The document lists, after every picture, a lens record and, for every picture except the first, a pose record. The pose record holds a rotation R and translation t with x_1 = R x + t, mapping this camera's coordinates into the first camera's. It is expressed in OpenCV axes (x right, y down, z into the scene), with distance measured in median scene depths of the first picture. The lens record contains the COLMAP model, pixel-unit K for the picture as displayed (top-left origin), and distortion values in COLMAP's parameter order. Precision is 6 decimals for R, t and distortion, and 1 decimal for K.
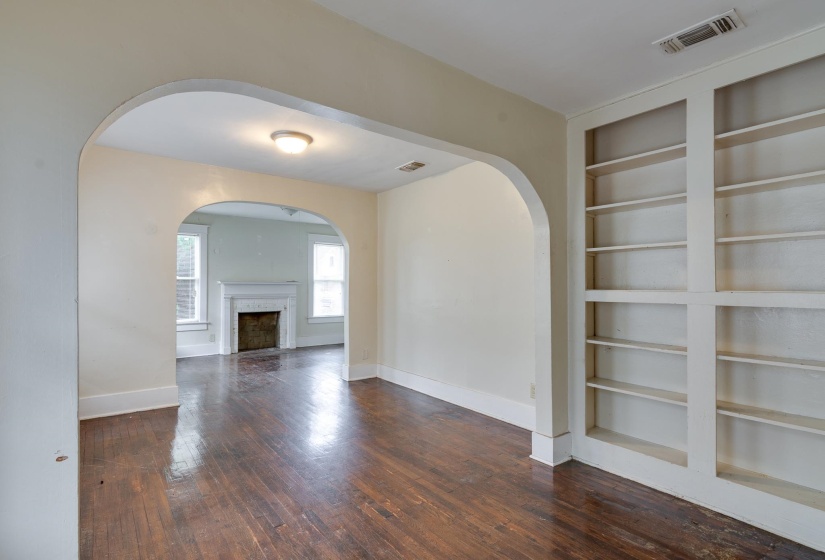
lens RADIAL K [[400.7, 0, 412.0], [0, 400.7, 282.0], [0, 0, 1]] dist [-0.003460, 0.003158]
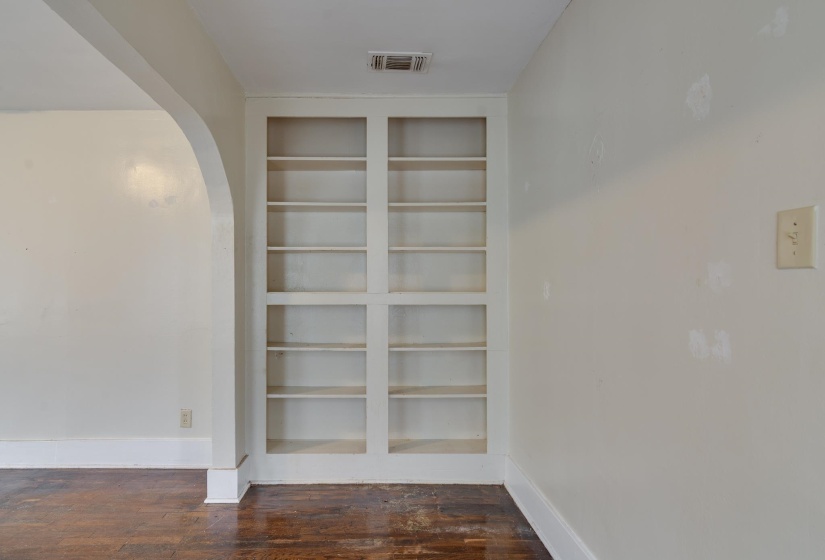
lens RADIAL K [[414.1, 0, 412.6], [0, 414.1, 285.9], [0, 0, 1]] dist [0.009936, -0.000515]
pose [[0.605315, 0.005828, 0.795964, -0.103493], [-0.008301, 0.999965, -0.001009, 0.003072], [-0.795943, -0.005997, 0.605343, 0.152883]]
